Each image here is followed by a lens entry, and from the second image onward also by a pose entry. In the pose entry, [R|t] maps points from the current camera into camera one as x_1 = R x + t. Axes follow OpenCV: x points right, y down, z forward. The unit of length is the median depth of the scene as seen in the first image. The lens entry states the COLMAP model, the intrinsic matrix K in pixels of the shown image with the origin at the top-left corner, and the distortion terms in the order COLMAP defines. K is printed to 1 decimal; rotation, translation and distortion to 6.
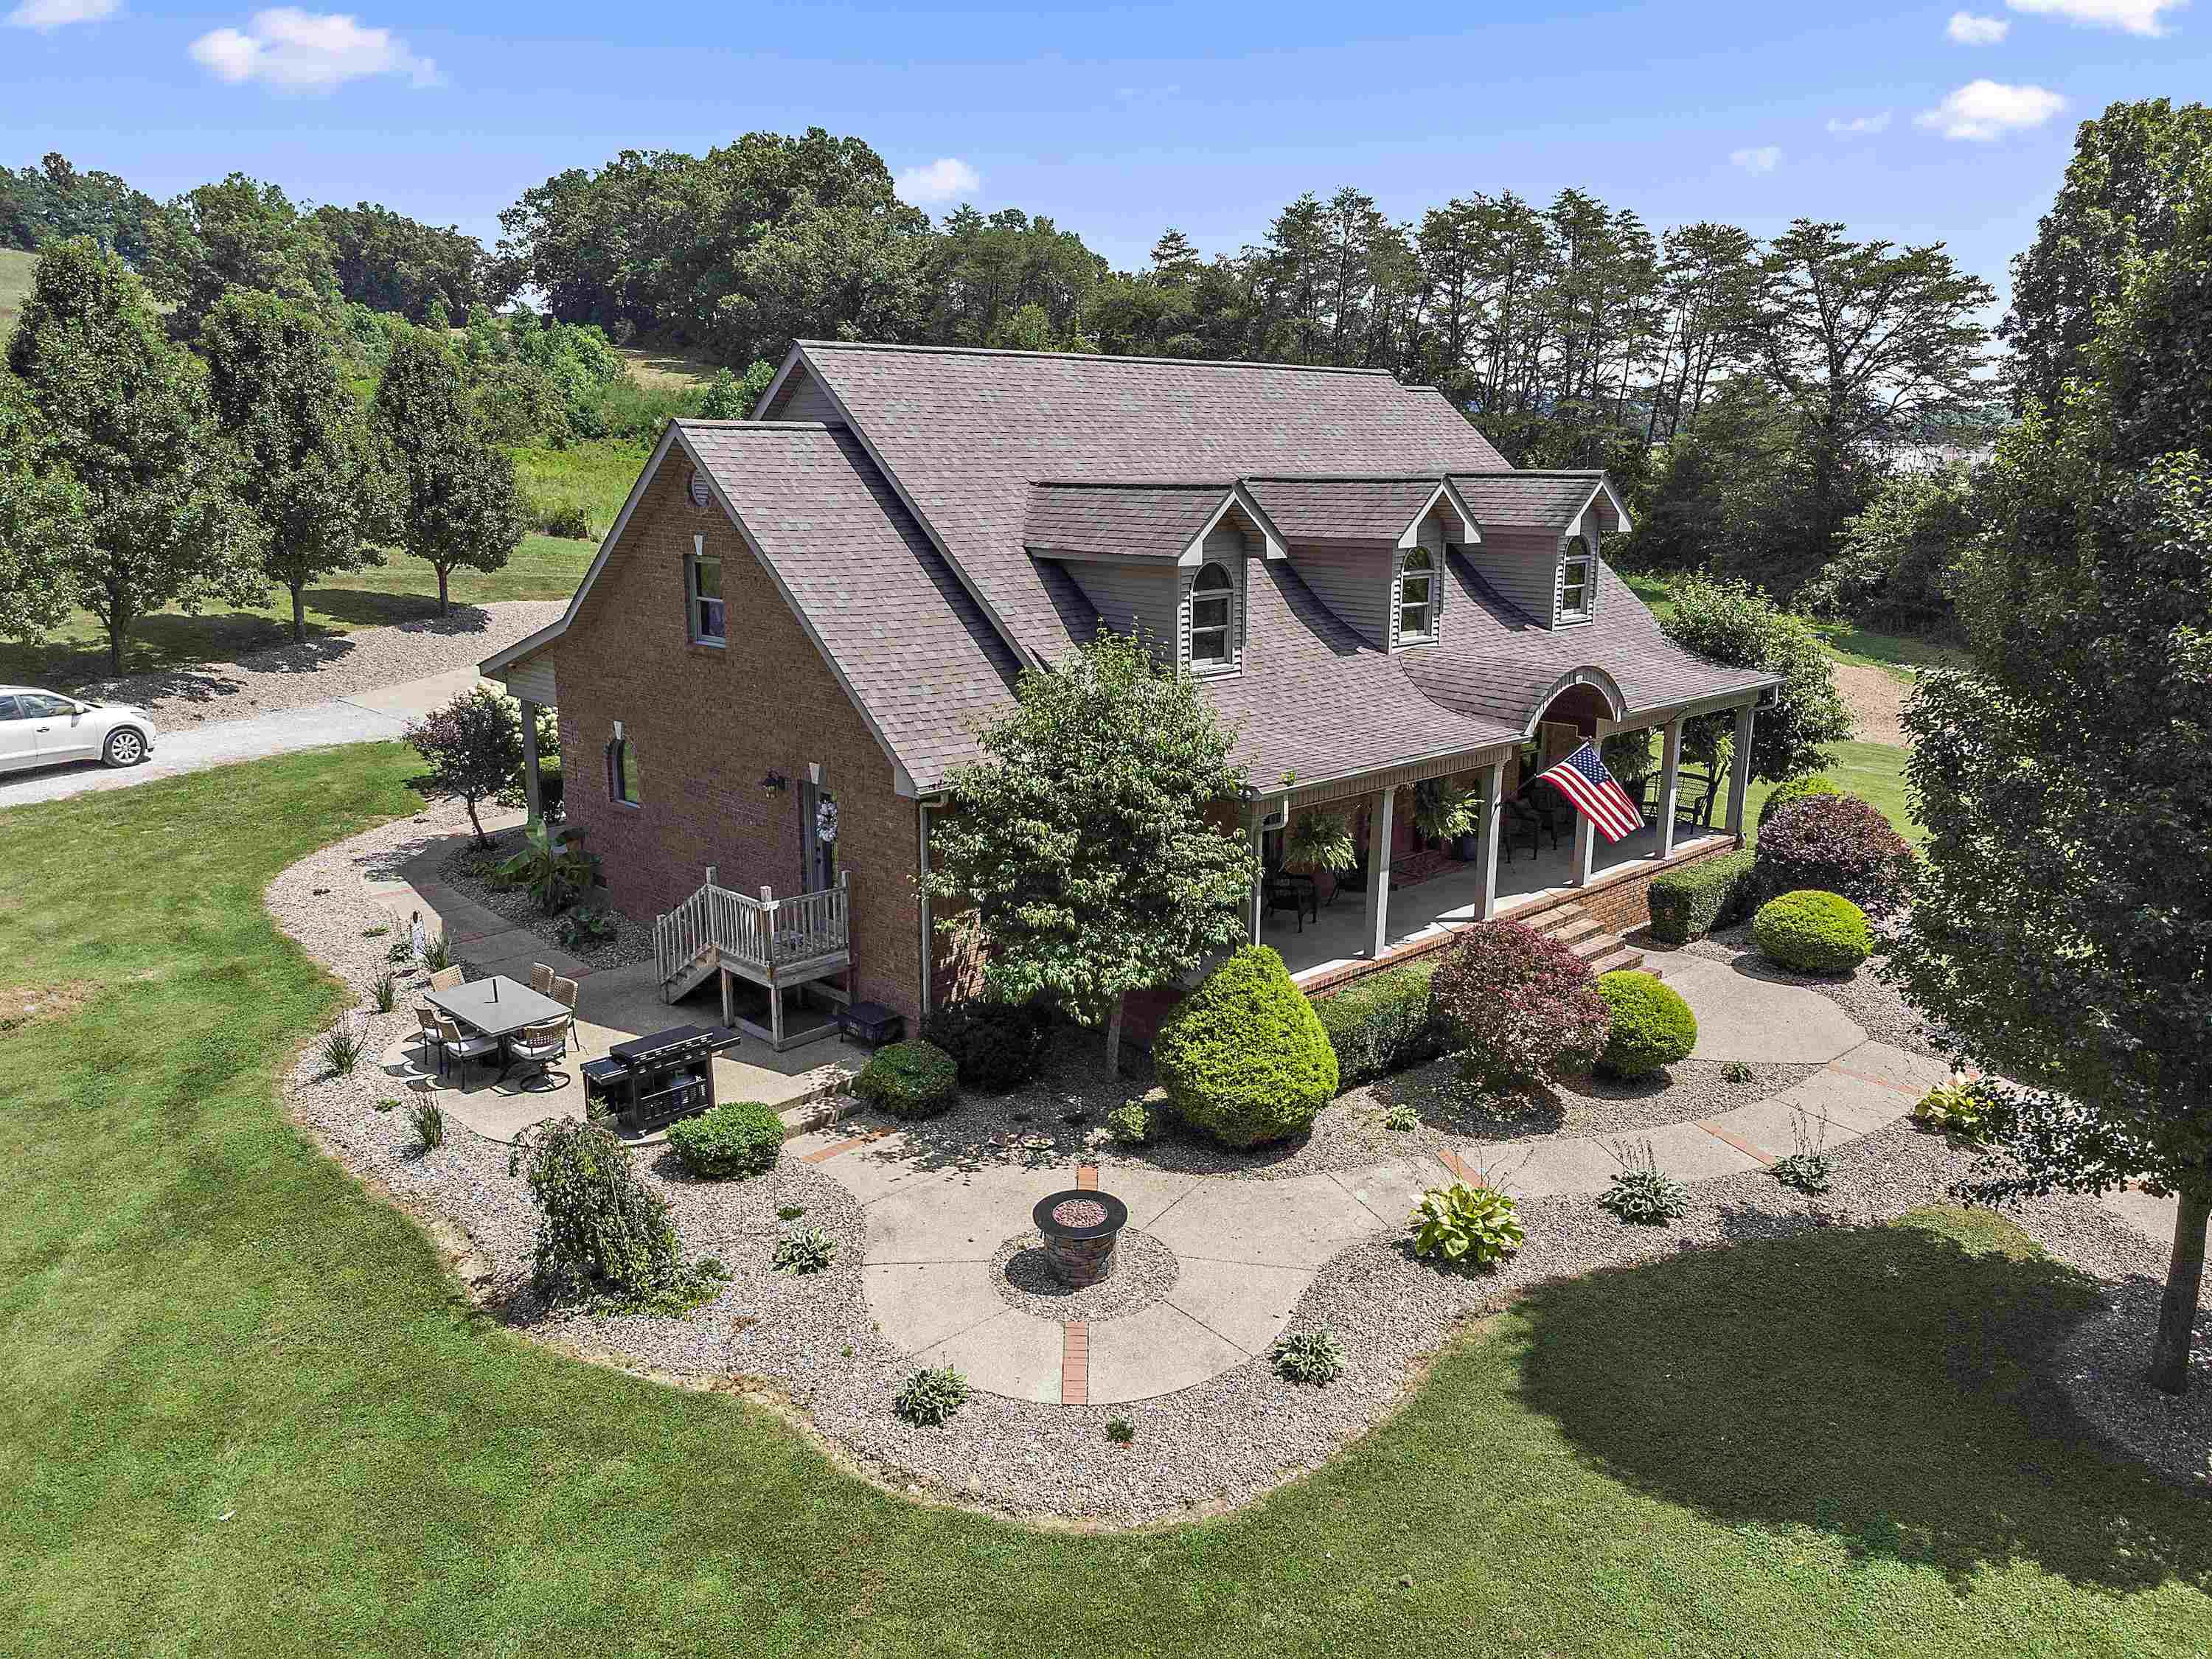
lens RADIAL K [[1644.7, 0, 1110.8], [0, 1644.7, 822.1], [0, 0, 1]] dist [0.007819, 0.012644]
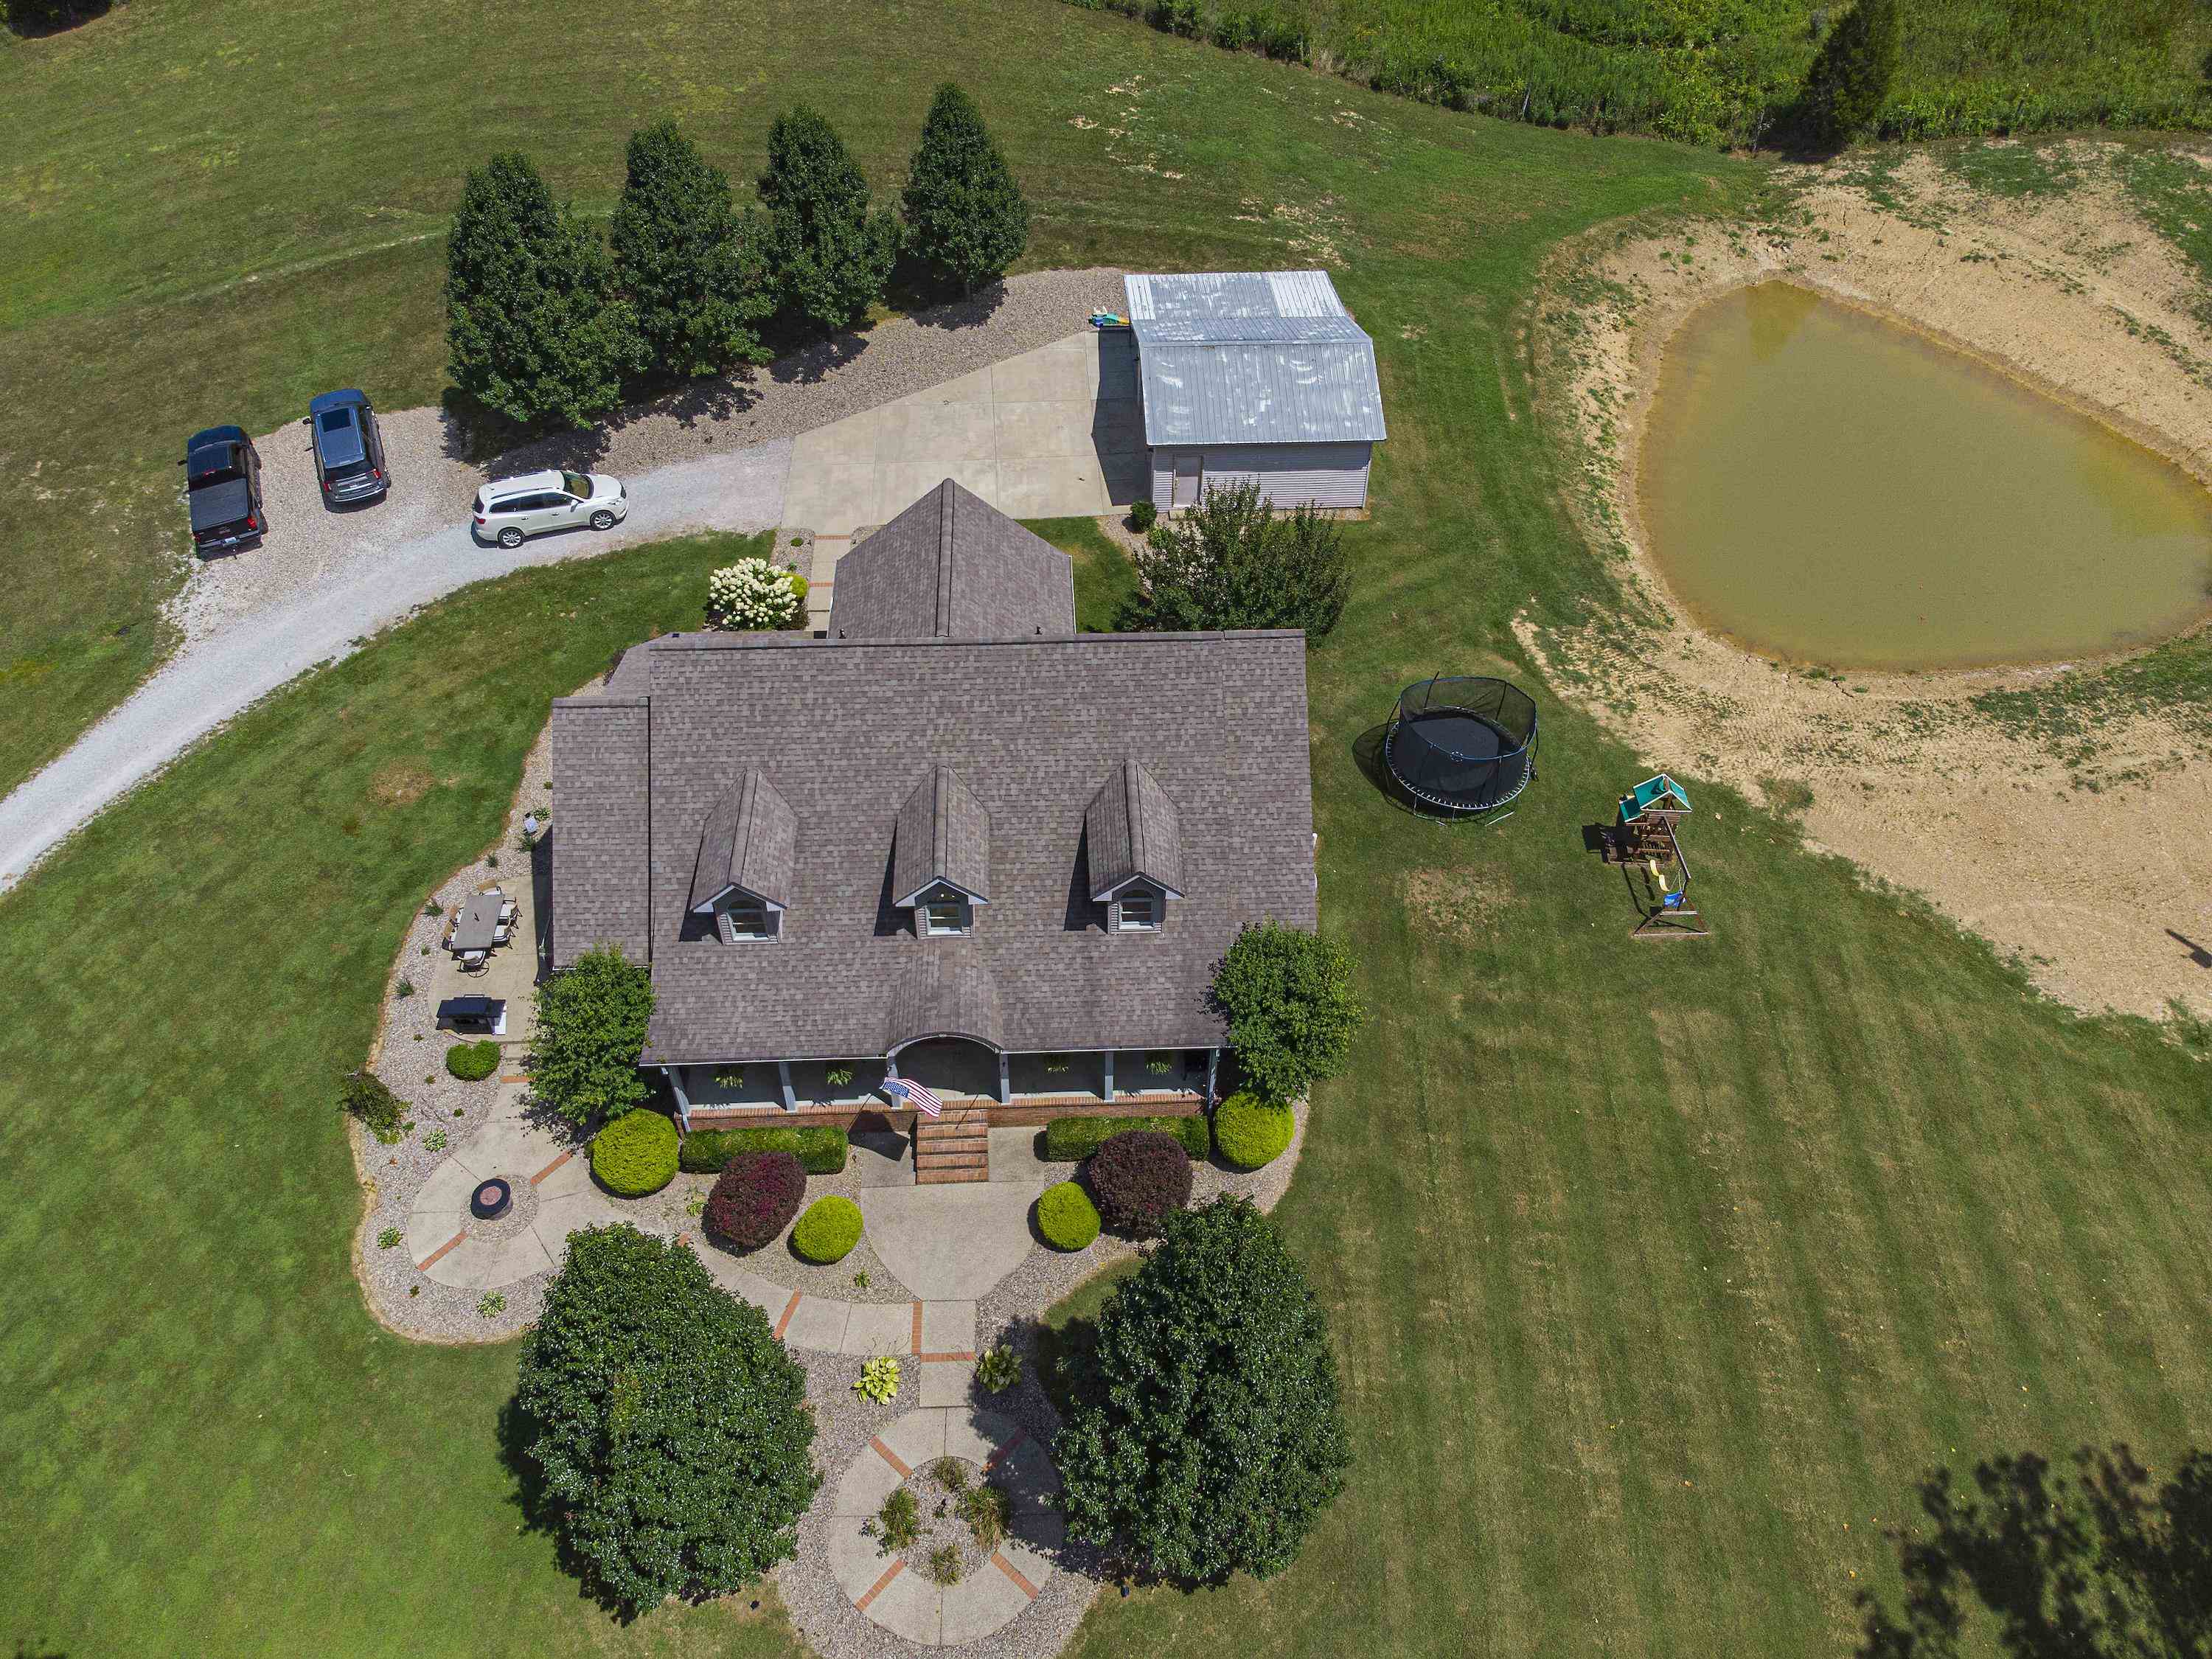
lens RADIAL K [[1659.6, 0, 1106.0], [0, 1659.6, 829.5], [0, 0, 1]] dist [-0.000593, 0.032169]
pose [[0.743892, 0.481018, -0.463946, 1.064492], [-0.158472, 0.801383, 0.576777, -1.219239], [0.649239, -0.355537, 0.672371, 0.079237]]
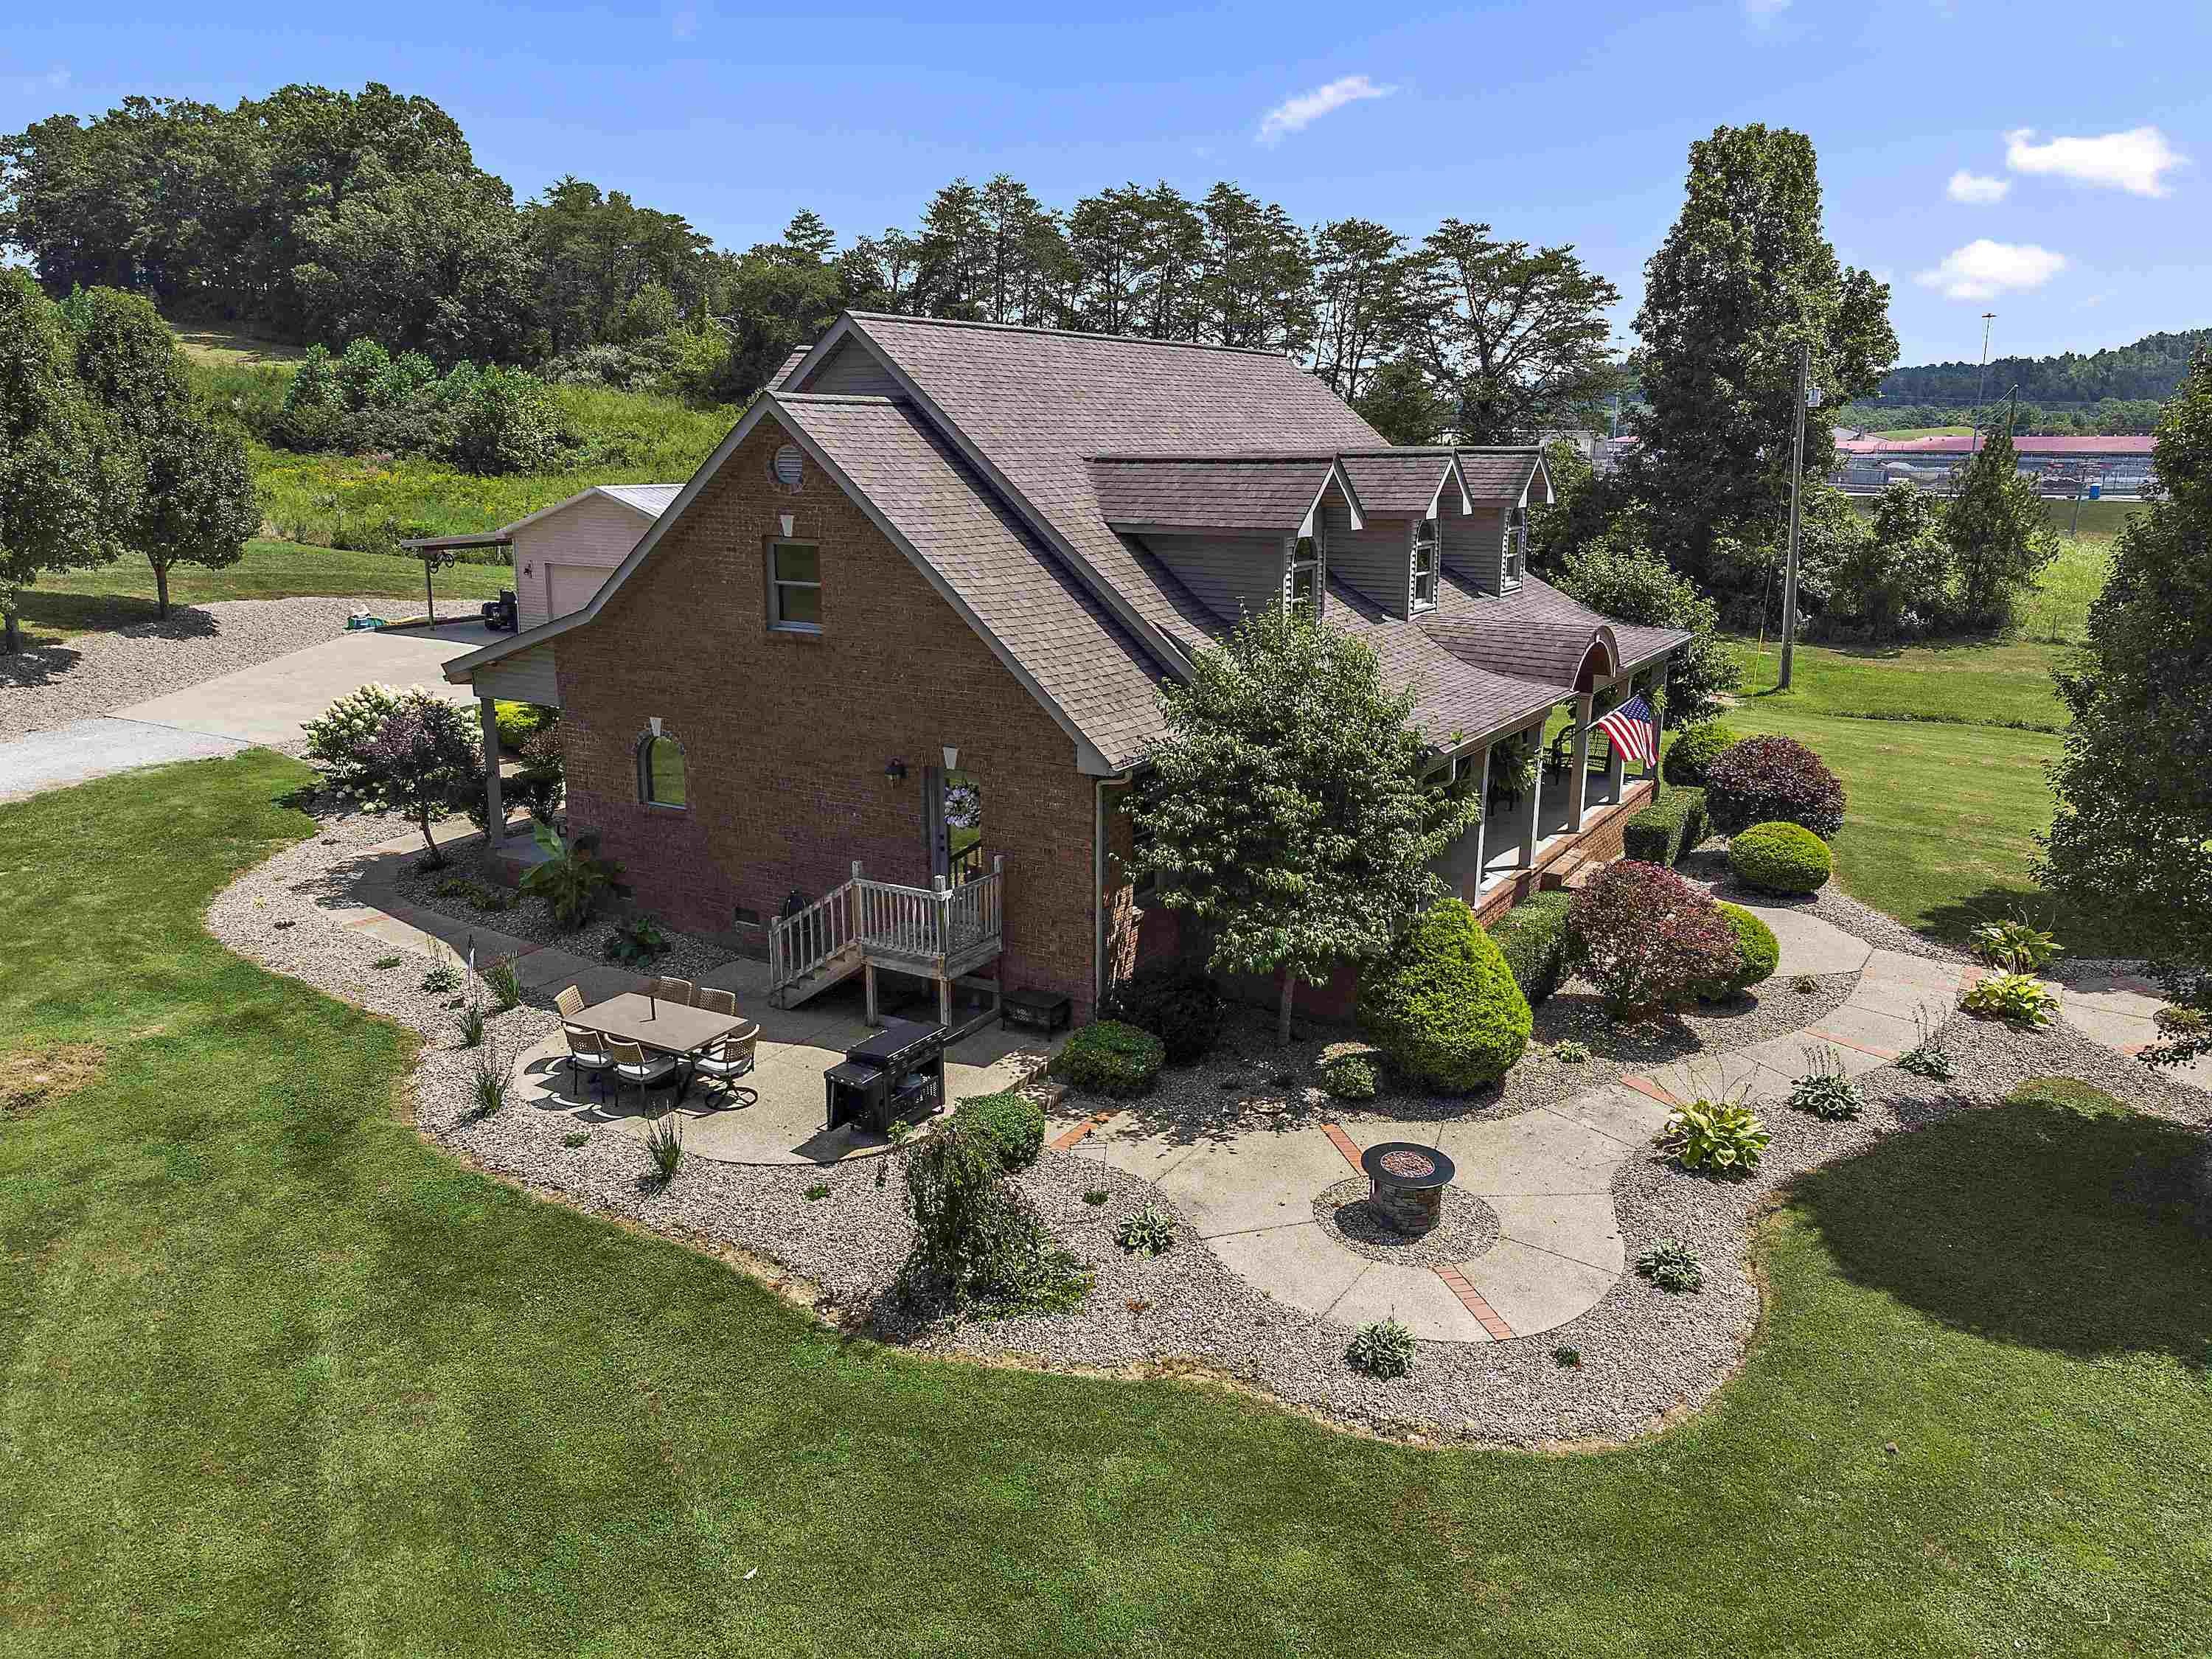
lens RADIAL K [[1634.3, 0, 1104.8], [0, 1634.3, 840.0], [0, 0, 1]] dist [0.000798, 0.030533]
pose [[0.967518, -0.061857, 0.245118, -0.299968], [0.057130, 0.998019, 0.026356, -0.001640], [-0.246263, -0.011497, 0.969135, 0.038612]]
